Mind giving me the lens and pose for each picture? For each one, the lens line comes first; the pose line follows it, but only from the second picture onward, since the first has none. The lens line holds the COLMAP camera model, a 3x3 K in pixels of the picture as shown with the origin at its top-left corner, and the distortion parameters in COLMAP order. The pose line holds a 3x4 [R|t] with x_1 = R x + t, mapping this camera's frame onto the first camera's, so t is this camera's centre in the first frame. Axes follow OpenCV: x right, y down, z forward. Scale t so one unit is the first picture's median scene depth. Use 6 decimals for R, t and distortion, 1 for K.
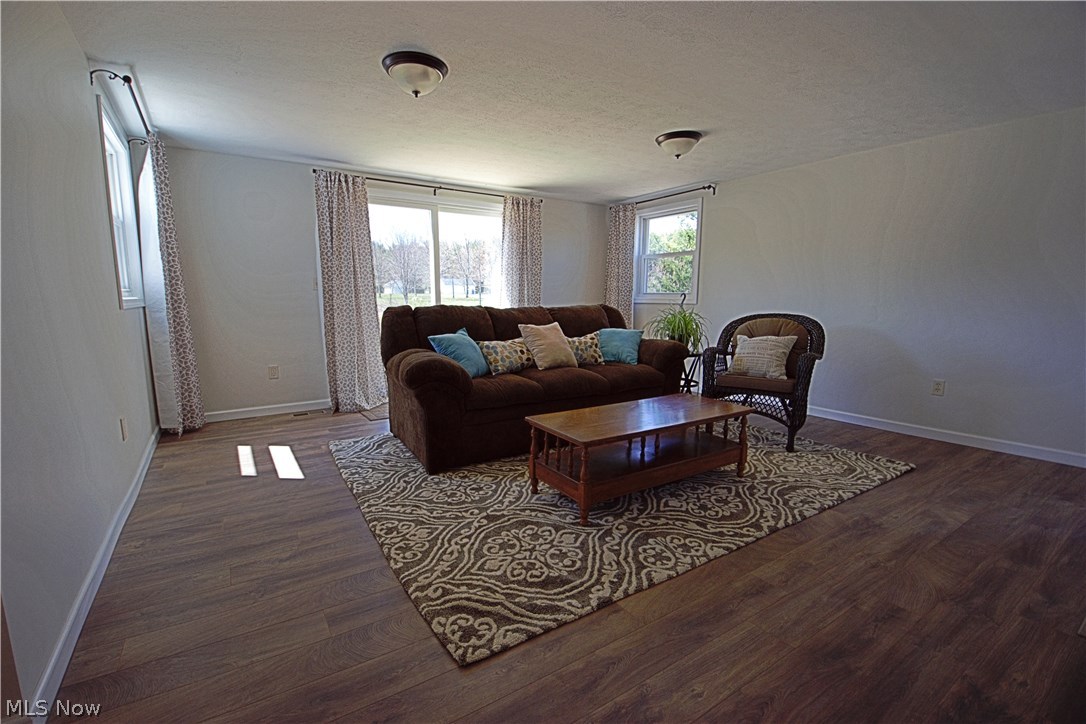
lens RADIAL K [[471.4, 0, 530.9], [0, 471.4, 374.6], [0, 0, 1]] dist [0.023759, -0.027773]
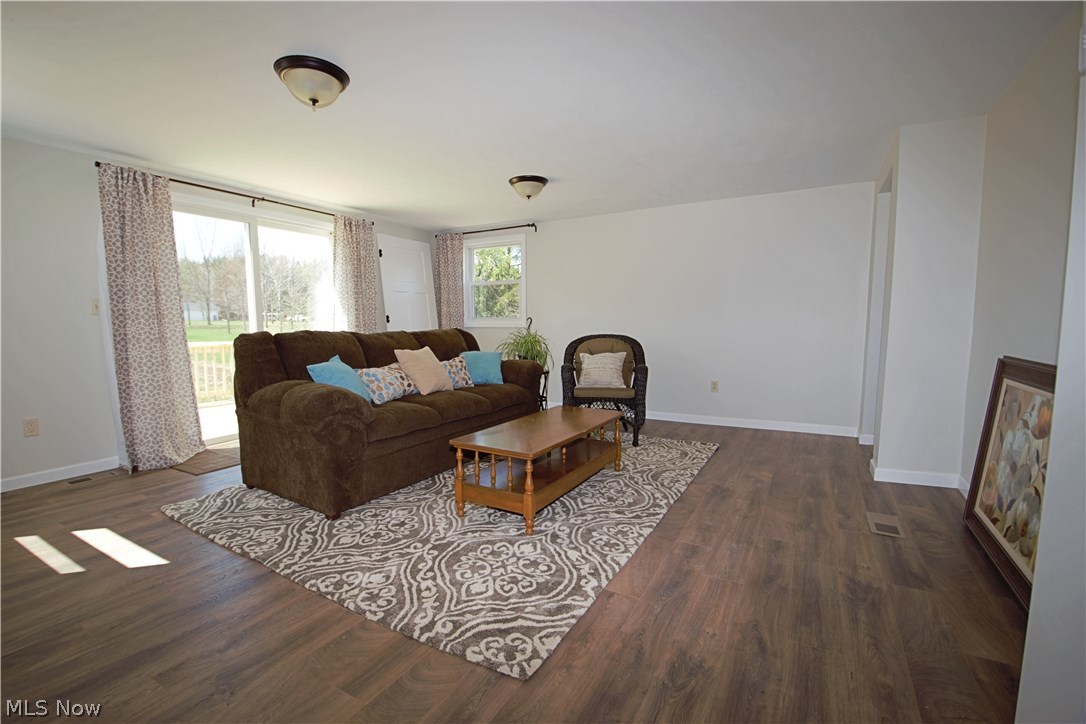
lens RADIAL K [[471.4, 0, 530.9], [0, 471.4, 374.6], [0, 0, 1]] dist [0.023759, -0.027773]
pose [[0.894504, -0.055350, 0.443621, -0.261173], [0.079068, 0.996250, -0.035131, 0.000053], [-0.440013, 0.066501, 0.895526, 0.021923]]
